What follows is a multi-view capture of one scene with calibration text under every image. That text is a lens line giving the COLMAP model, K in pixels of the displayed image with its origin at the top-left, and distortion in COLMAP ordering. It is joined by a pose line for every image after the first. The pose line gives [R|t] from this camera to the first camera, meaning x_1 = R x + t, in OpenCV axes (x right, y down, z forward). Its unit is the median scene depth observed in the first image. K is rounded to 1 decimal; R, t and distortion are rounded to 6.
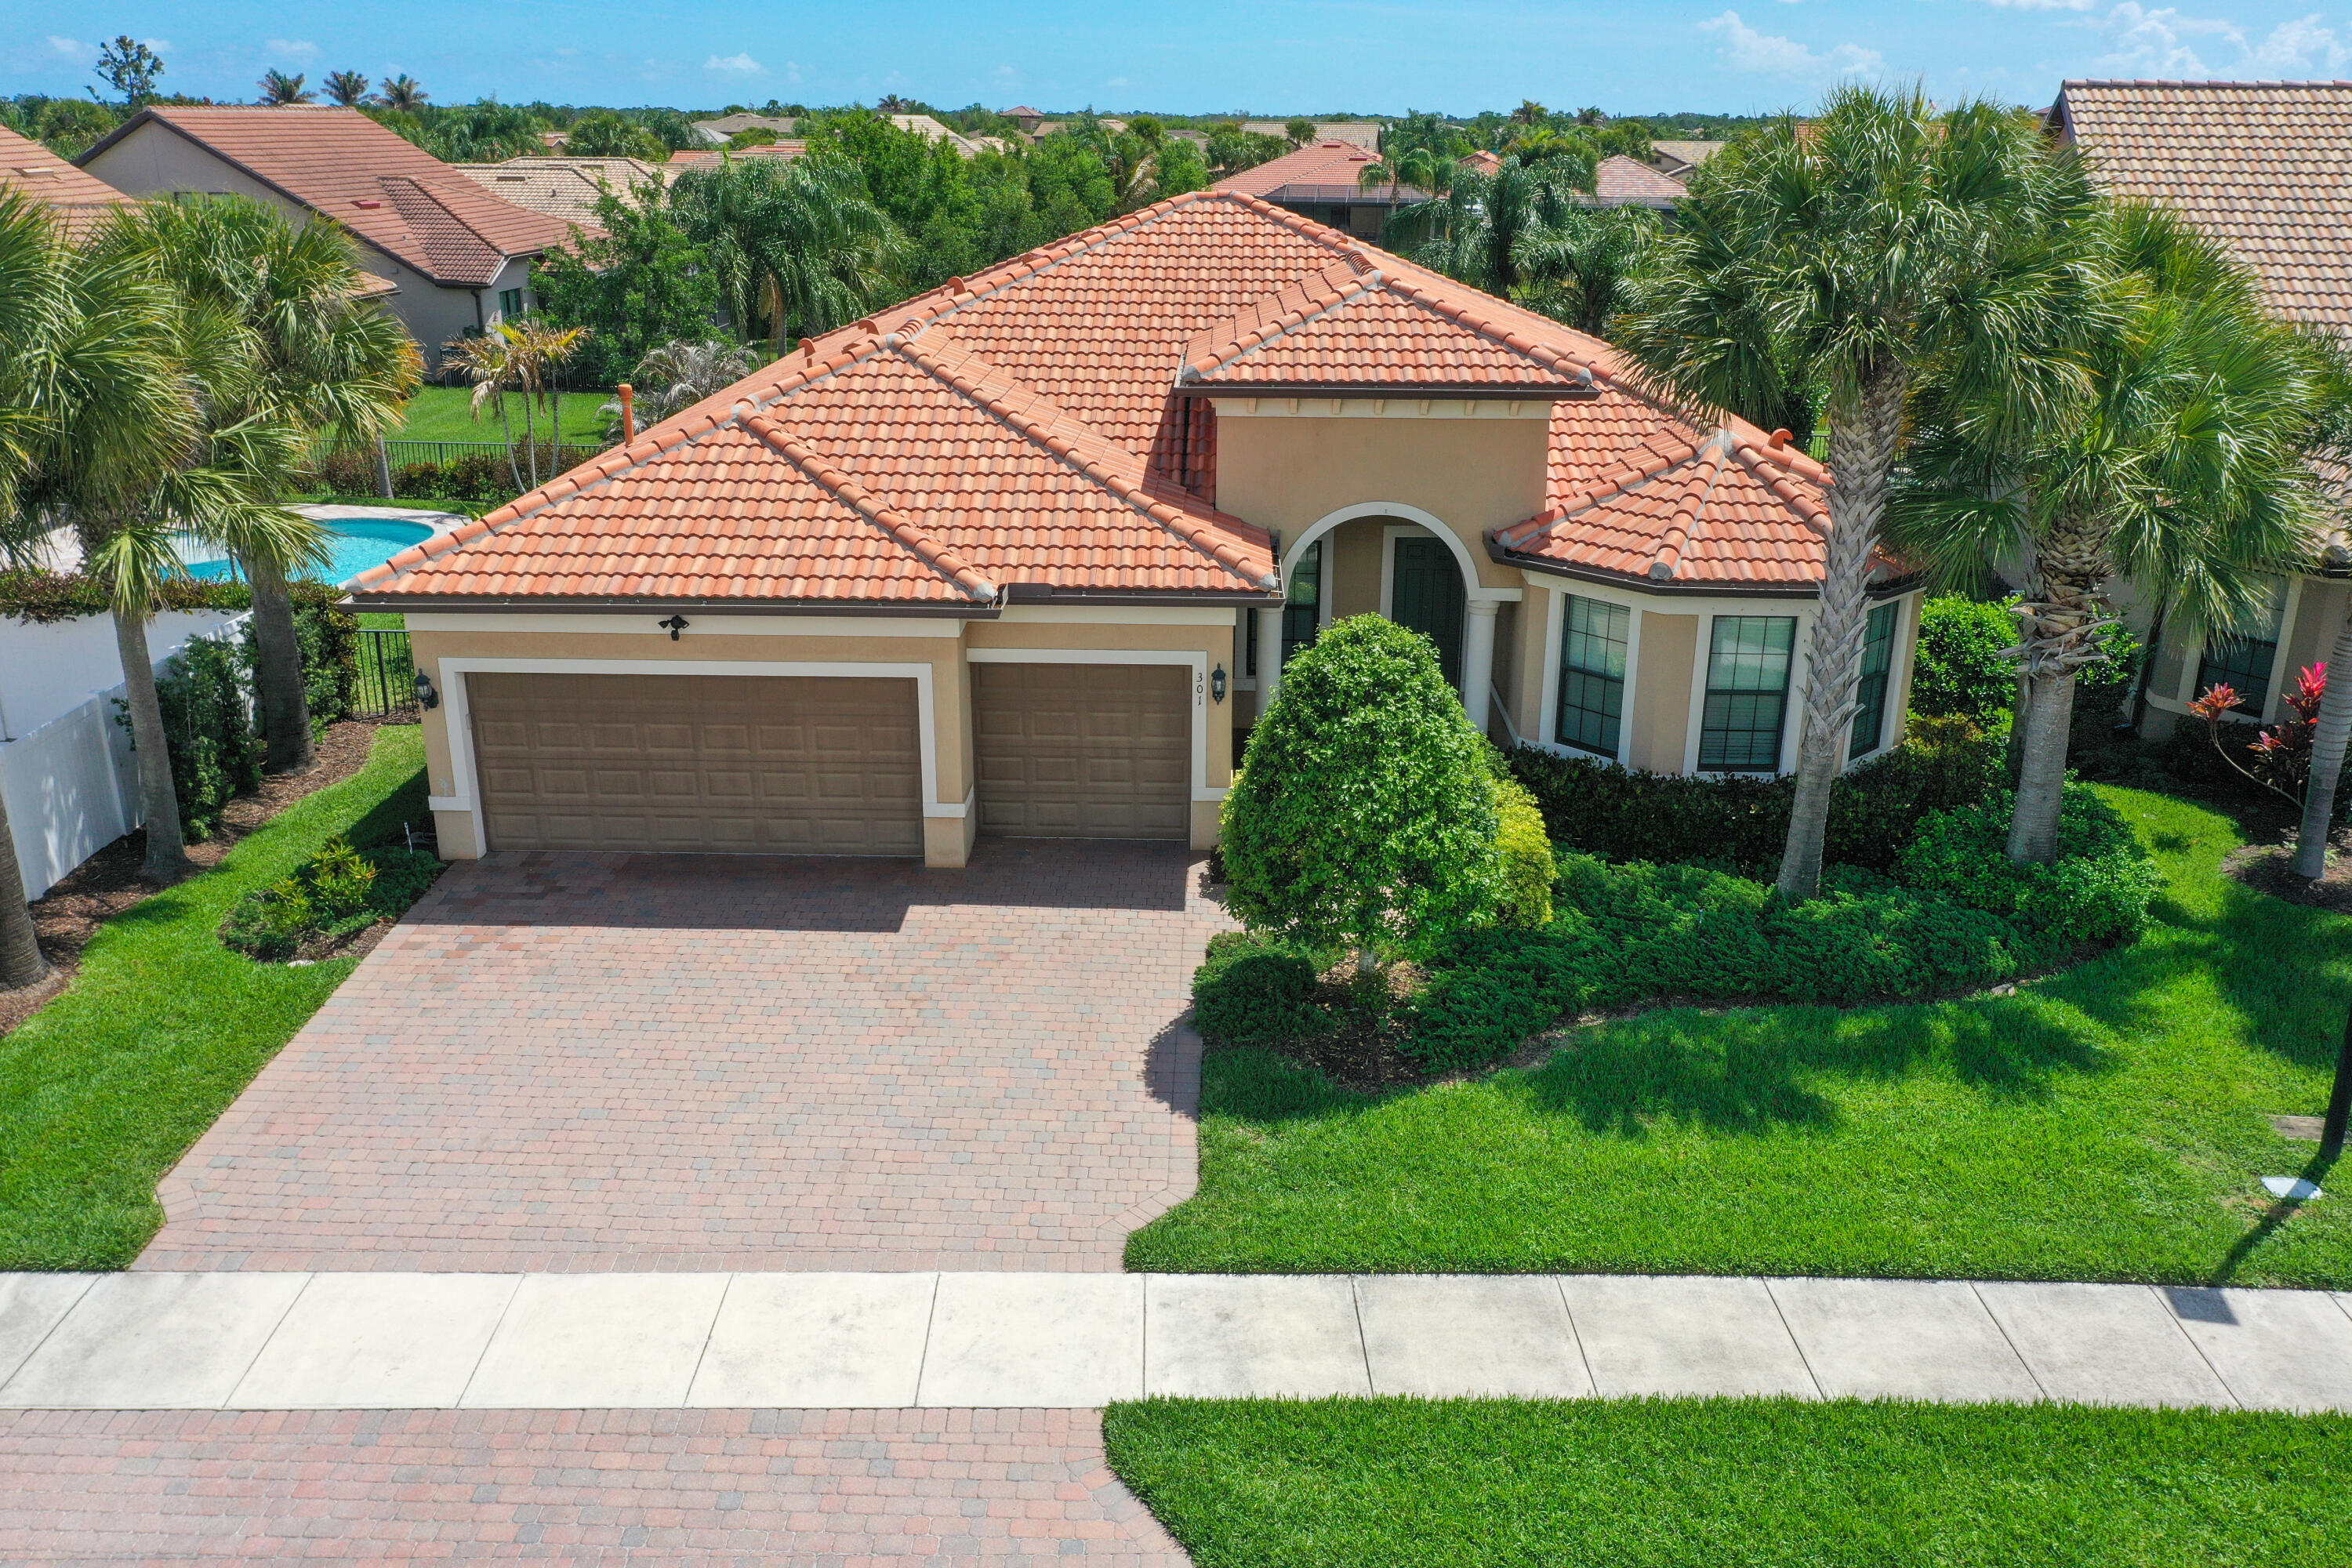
lens RADIAL K [[1865.8, 0, 1178.8], [0, 1865.8, 775.2], [0, 0, 1]] dist [0.005191, -0.002649]
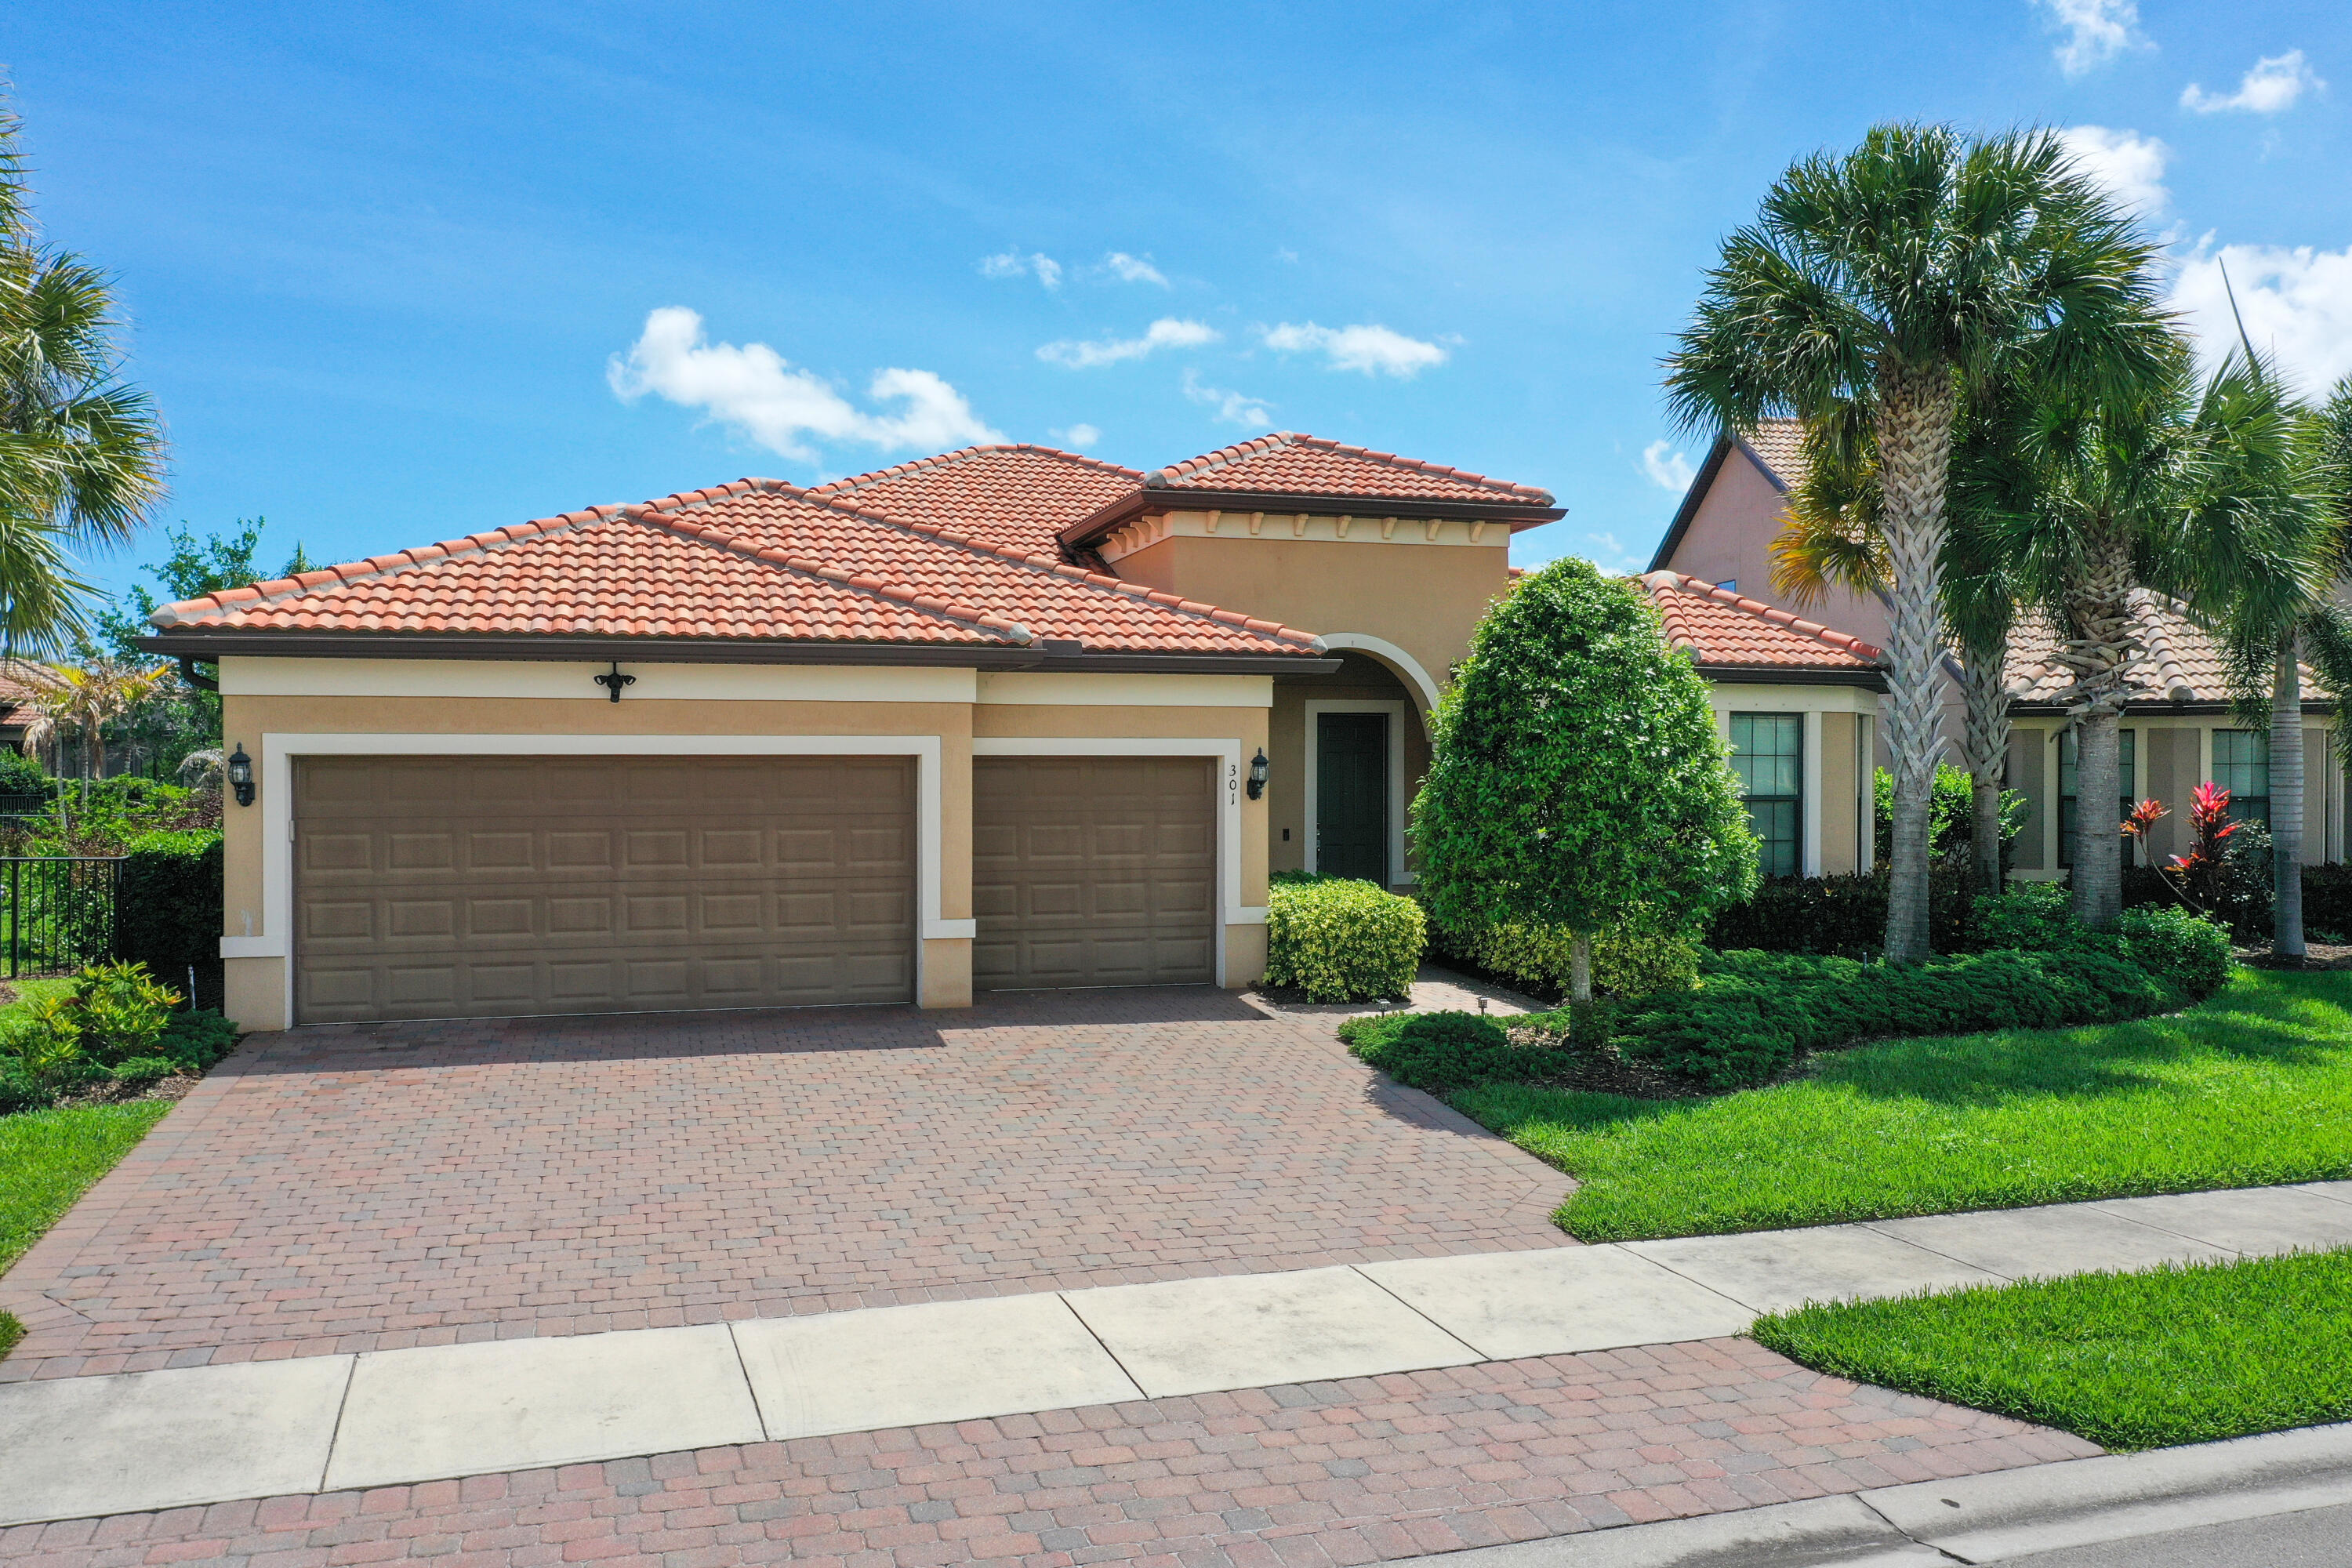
lens RADIAL K [[1865.8, 0, 1178.8], [0, 1865.8, 775.2], [0, 0, 1]] dist [0.005191, -0.002649]
pose [[0.952180, -0.007144, 0.305453, -0.294092], [0.104700, 0.946826, -0.304234, 0.222552], [-0.287037, 0.321667, 0.902297, 0.259100]]
